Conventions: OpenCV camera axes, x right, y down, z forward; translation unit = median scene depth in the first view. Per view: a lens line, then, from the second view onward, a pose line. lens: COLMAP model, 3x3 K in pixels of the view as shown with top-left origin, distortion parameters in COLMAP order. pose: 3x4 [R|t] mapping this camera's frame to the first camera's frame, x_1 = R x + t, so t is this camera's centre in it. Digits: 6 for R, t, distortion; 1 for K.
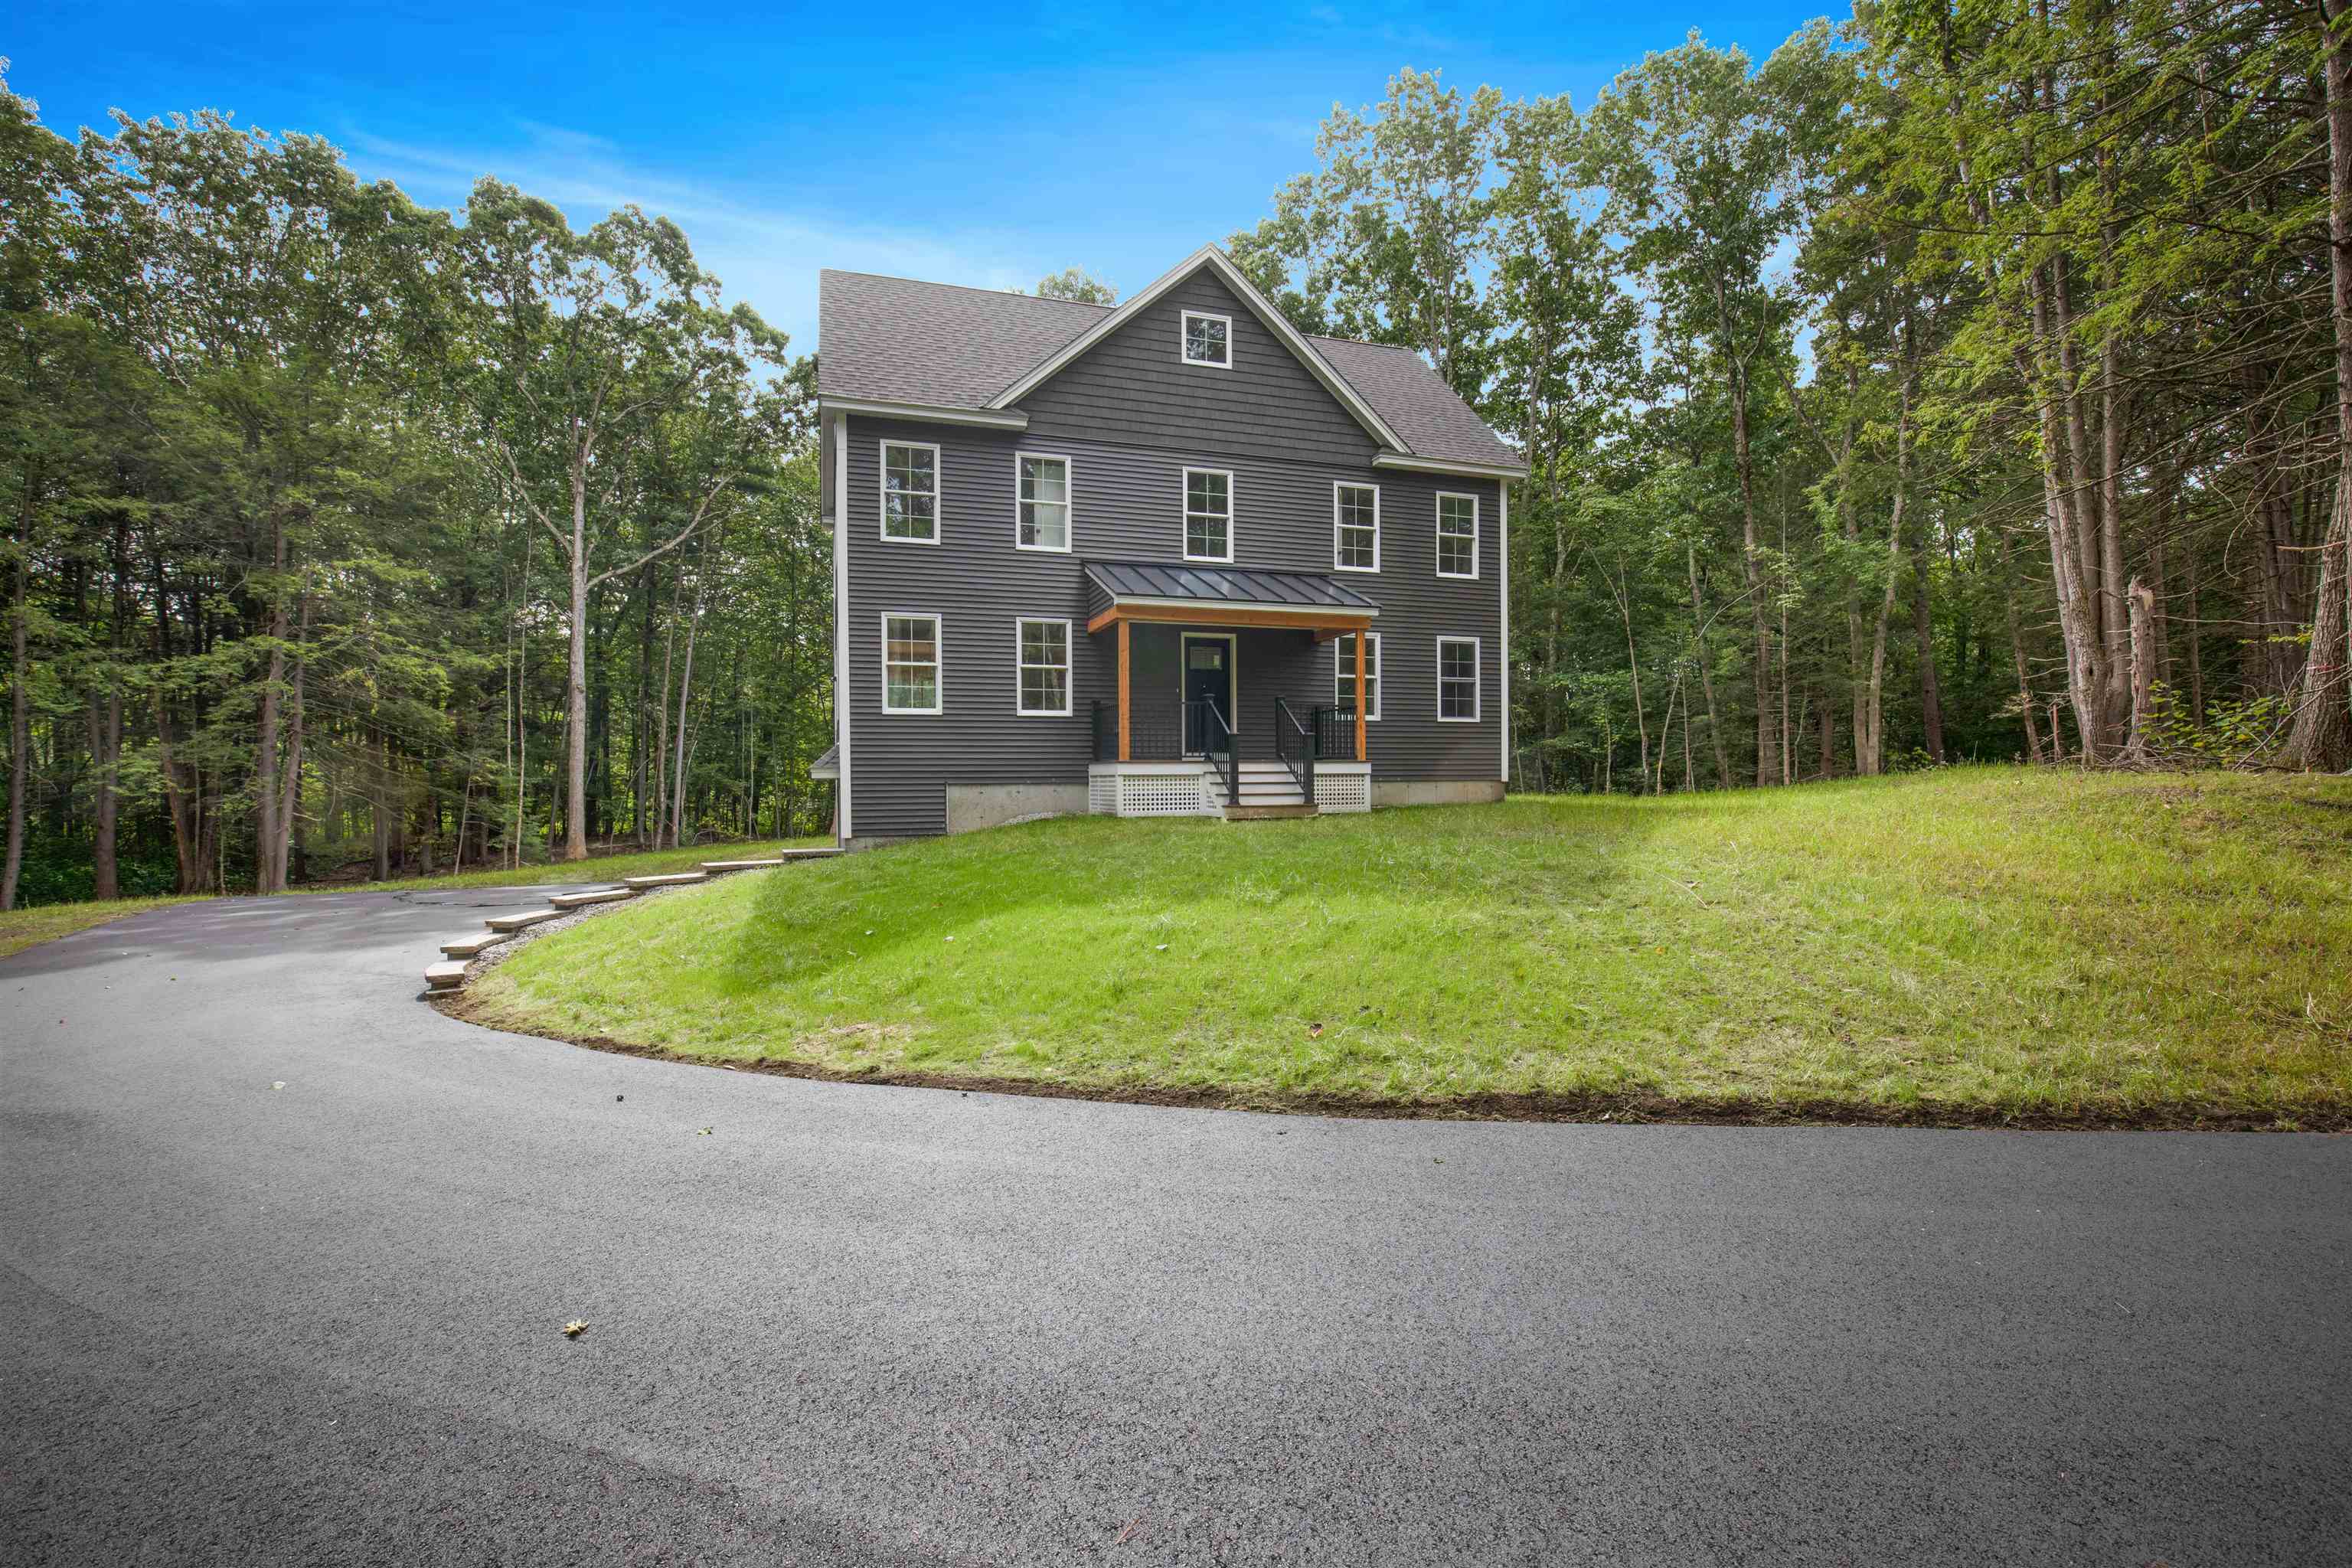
lens RADIAL K [[1071.6, 0, 1170.0], [0, 1071.6, 785.6], [0, 0, 1]] dist [-0.024453, 0.002141]
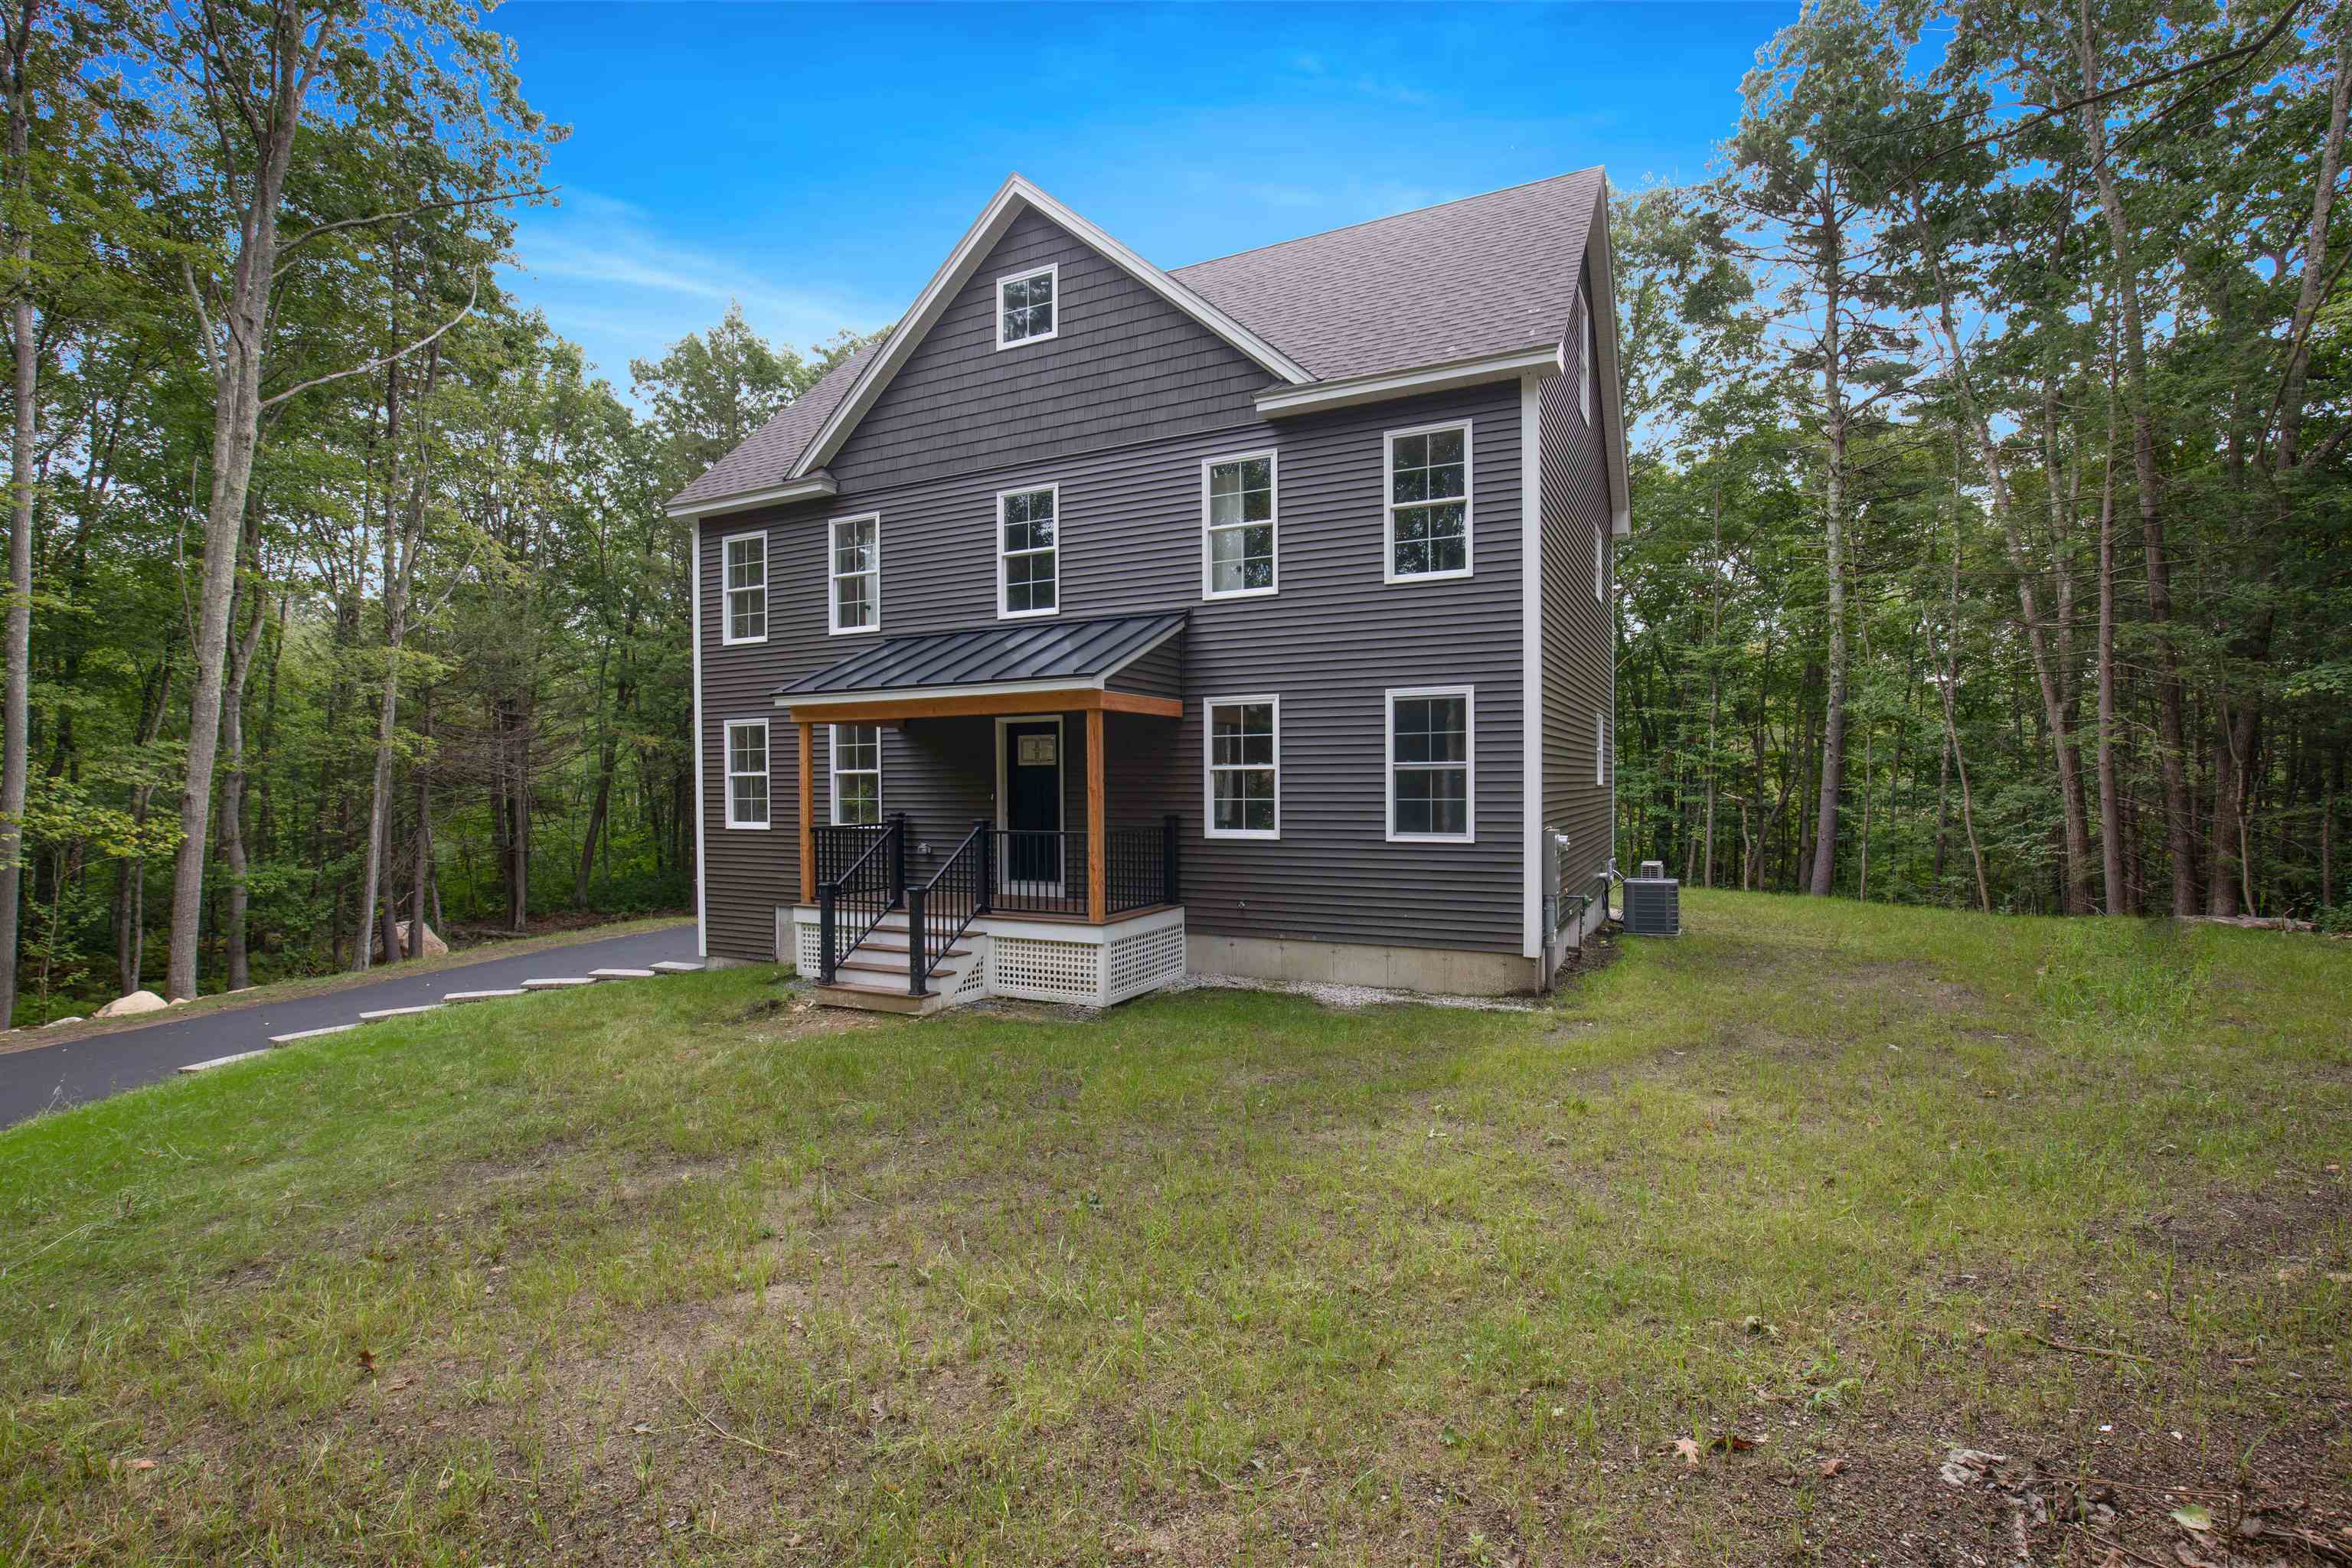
lens RADIAL K [[1071.6, 0, 1171.9], [0, 1071.6, 788.5], [0, 0, 1]] dist [-0.024453, 0.002141]
pose [[0.702060, 0.004298, -0.712105, 0.614808], [0.001199, 0.999973, 0.007217, -0.098753], [0.712117, -0.005921, 0.702036, 0.562487]]
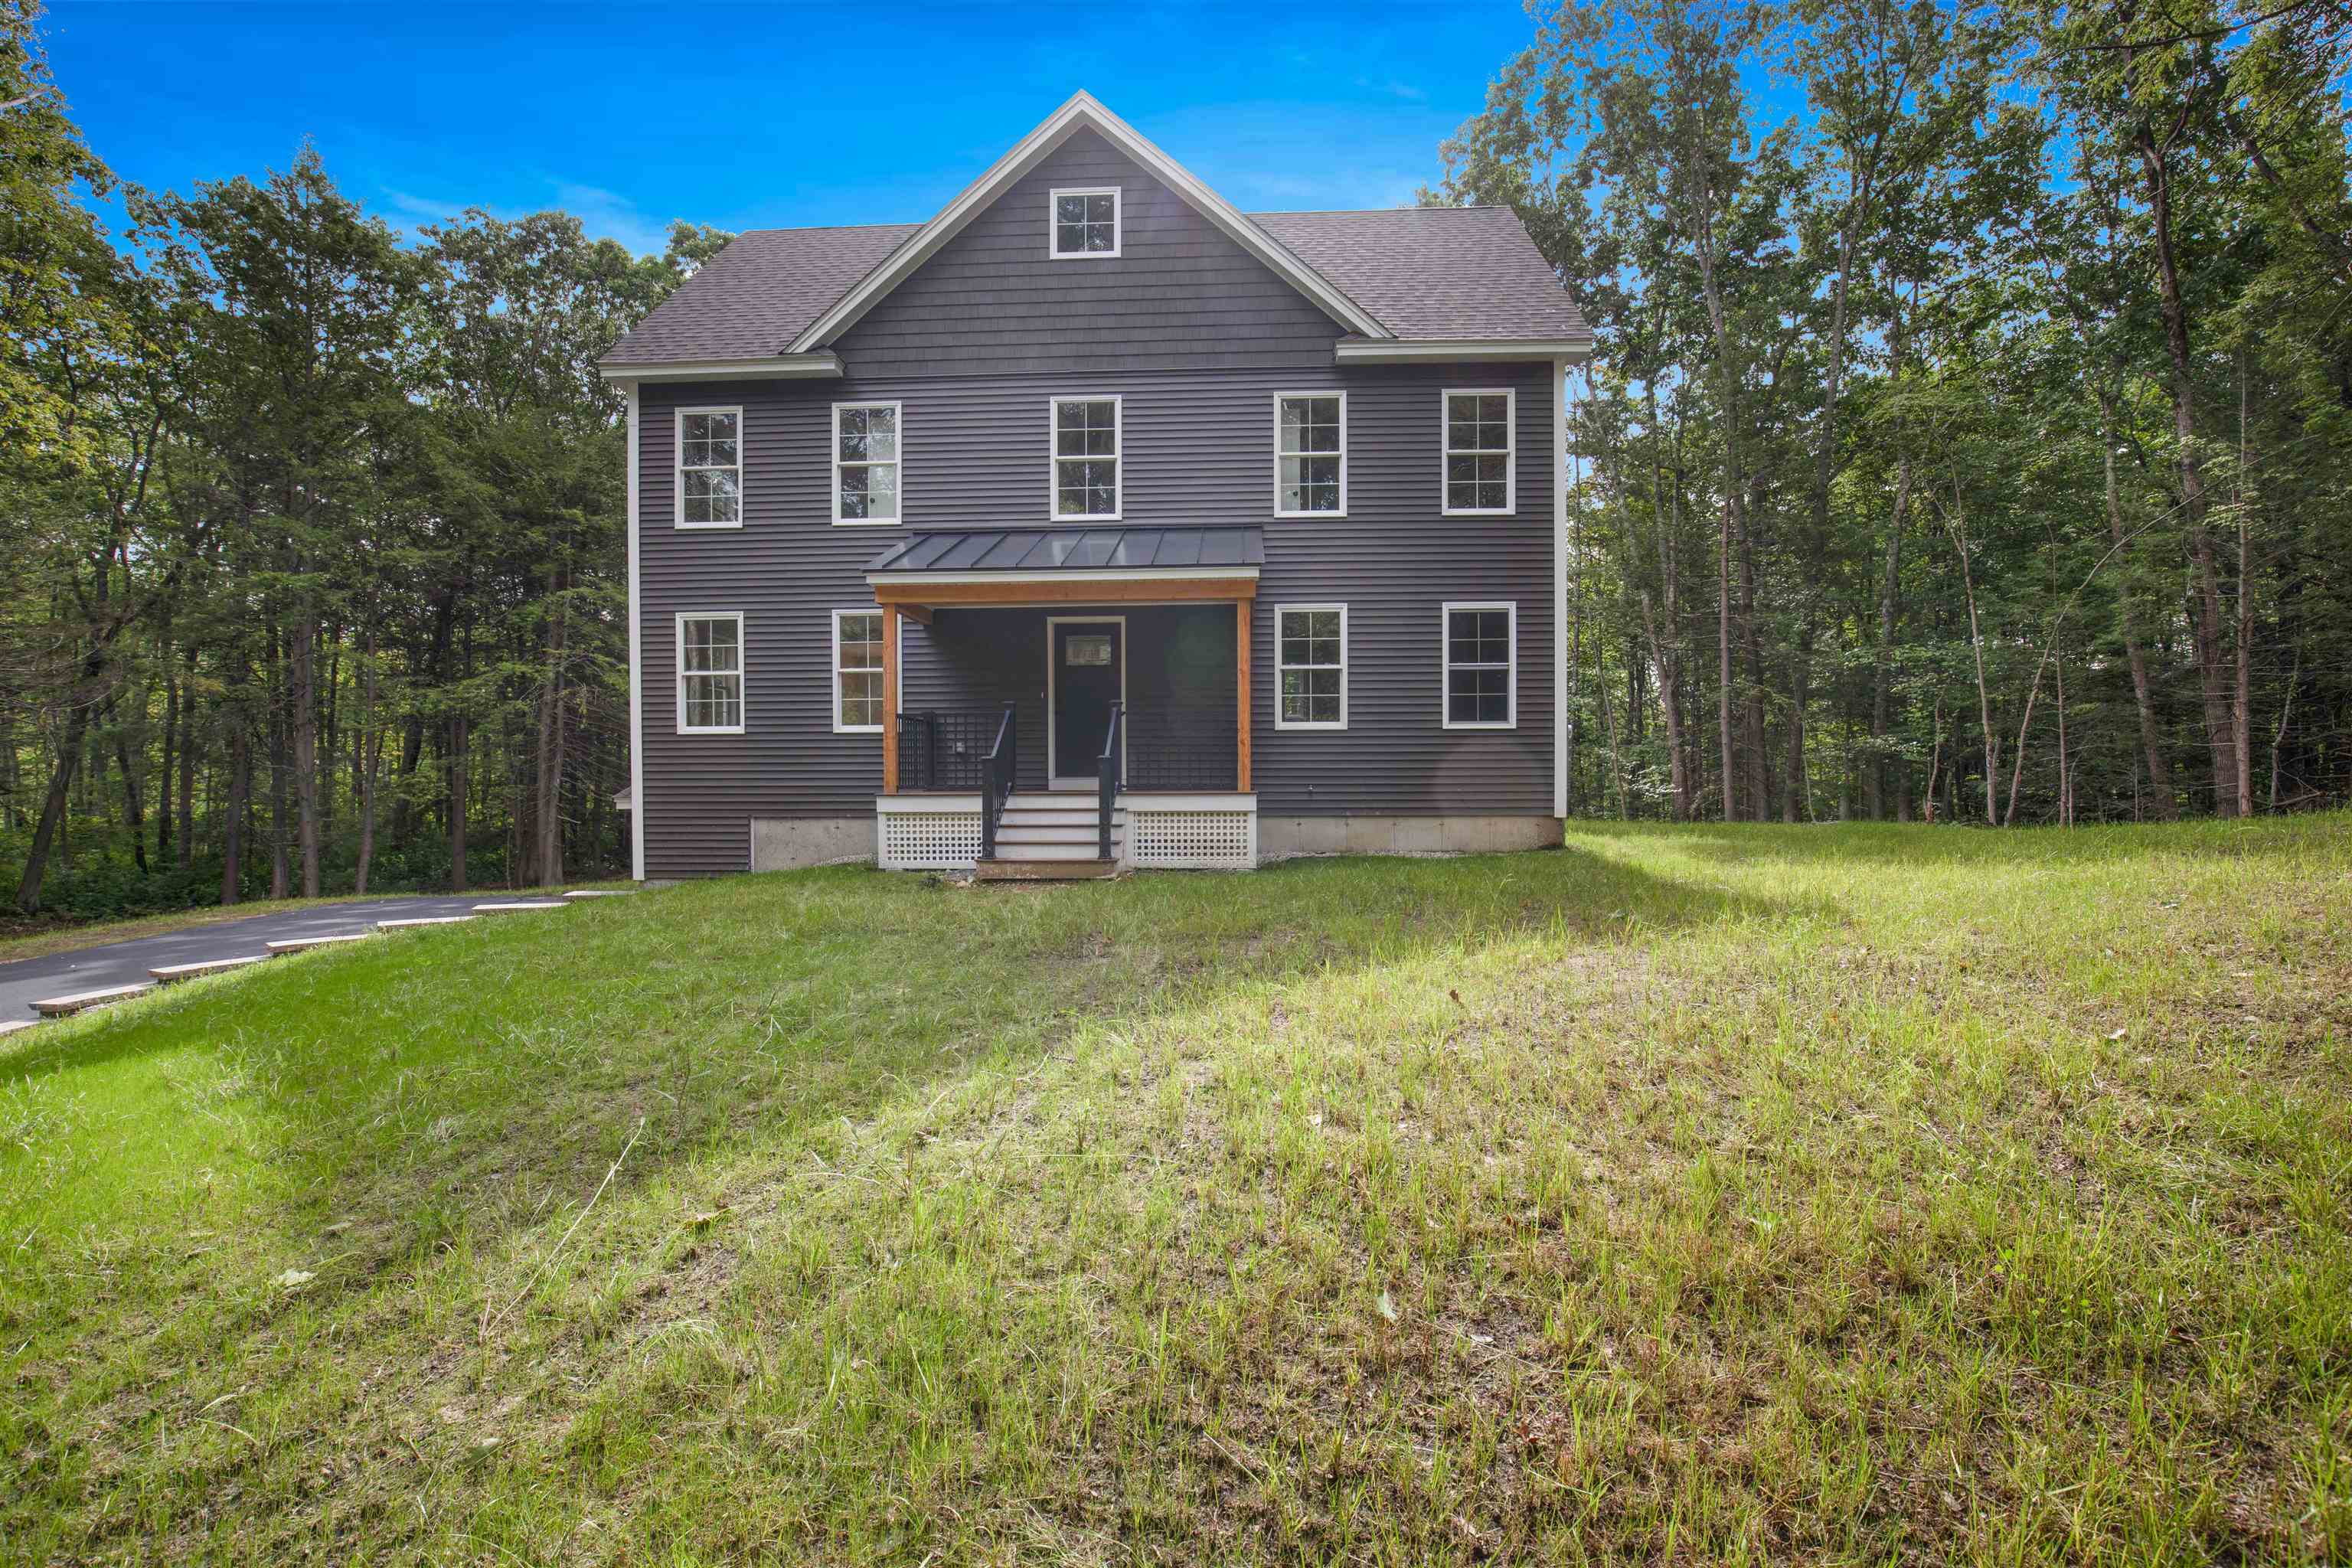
lens RADIAL K [[1071.6, 0, 1168.2], [0, 1071.6, 787.6], [0, 0, 1]] dist [-0.024453, 0.002141]
pose [[0.930564, 0.004564, -0.366102, 0.361562], [-0.003129, 0.999985, 0.004514, -0.027009], [0.366117, -0.003055, 0.930564, 0.327555]]
